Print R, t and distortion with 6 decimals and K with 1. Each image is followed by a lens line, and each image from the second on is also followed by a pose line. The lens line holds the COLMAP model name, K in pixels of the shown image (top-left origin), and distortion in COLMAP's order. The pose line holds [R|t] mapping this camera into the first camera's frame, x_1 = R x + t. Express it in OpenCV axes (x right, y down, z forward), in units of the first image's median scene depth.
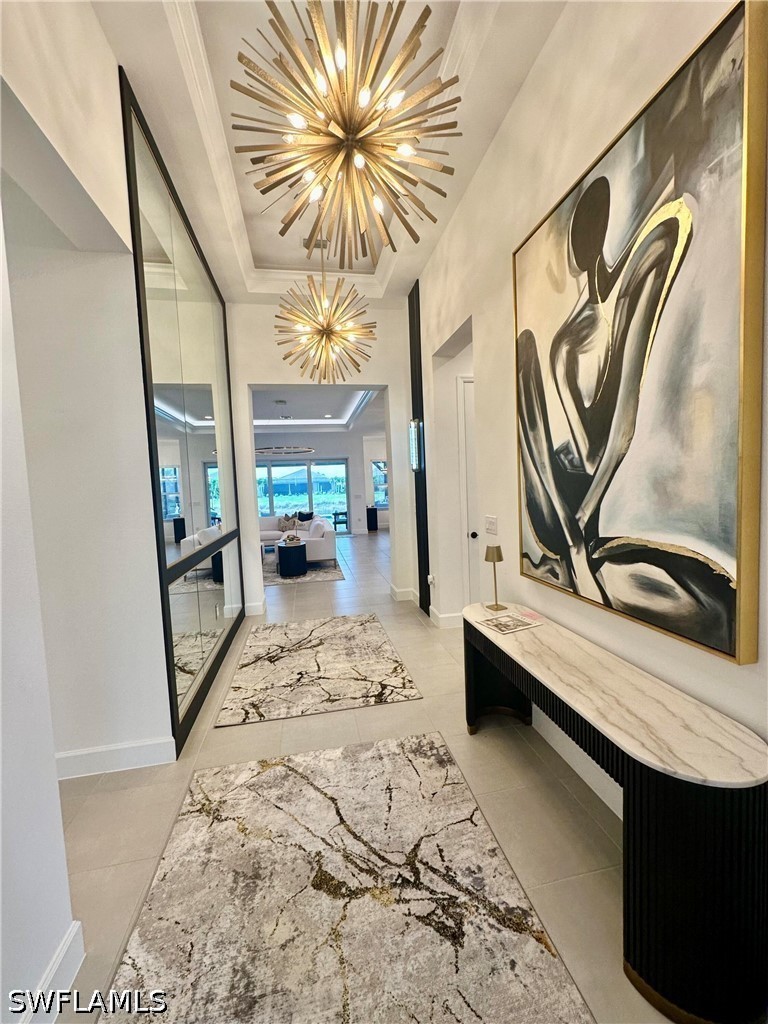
lens RADIAL K [[407.5, 0, 384.0], [0, 407.5, 512.0], [0, 0, 1]] dist [-0.000183, 0.000159]
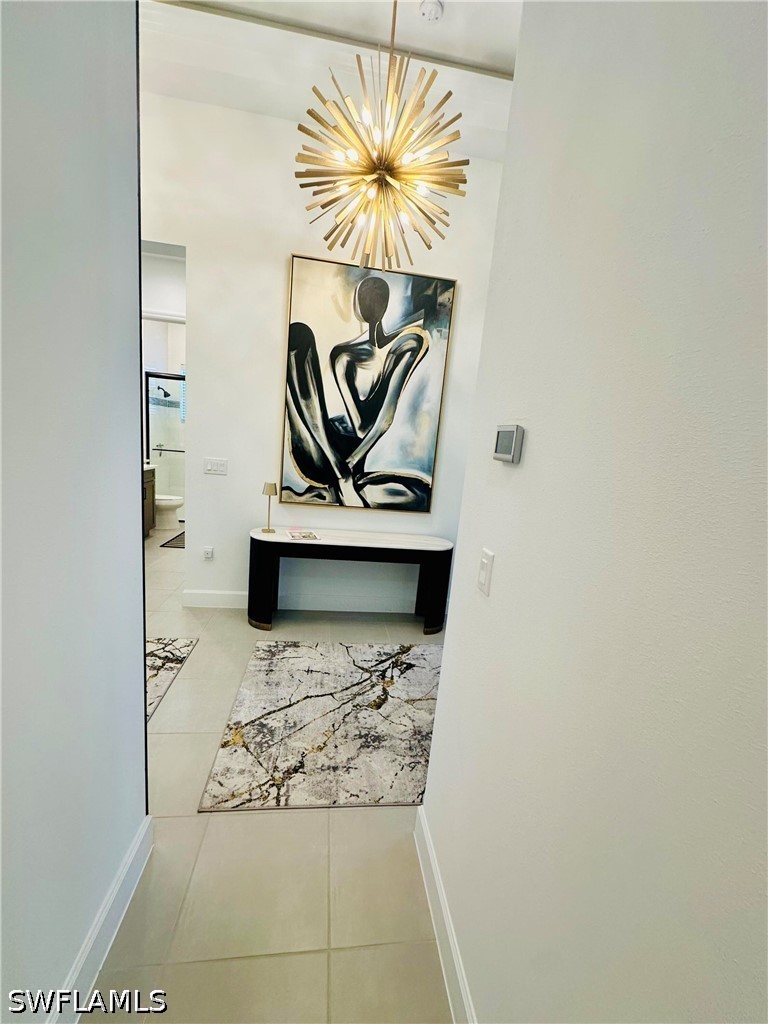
lens RADIAL K [[407.5, 0, 384.0], [0, 407.5, 512.0], [0, 0, 1]] dist [-0.000183, 0.000159]
pose [[0.057613, -0.125481, 0.990422, -1.353746], [-0.026759, 0.991519, 0.127177, 0.002438], [-0.997980, -0.033830, 0.053766, 0.792723]]
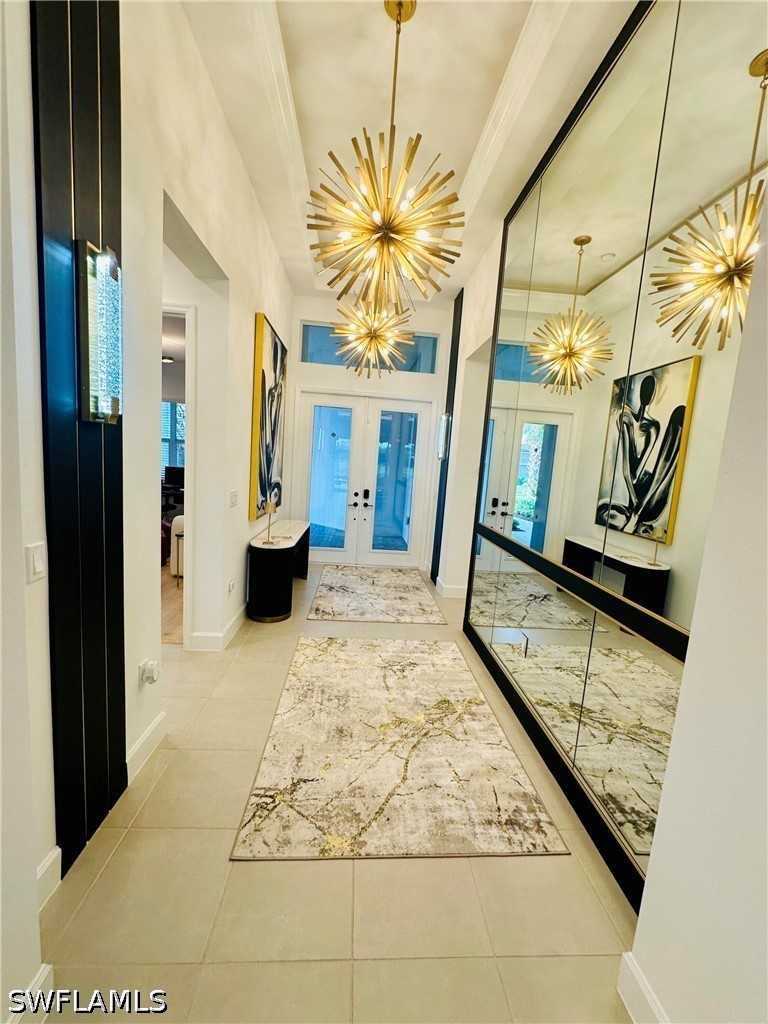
lens RADIAL K [[407.5, 0, 384.0], [0, 407.5, 512.0], [0, 0, 1]] dist [-0.000183, 0.000159]
pose [[-0.991279, -0.043981, 0.124227, -0.474396], [-0.020522, 0.982684, 0.184149, -0.238728], [-0.130175, 0.179993, -0.975016, 3.371775]]
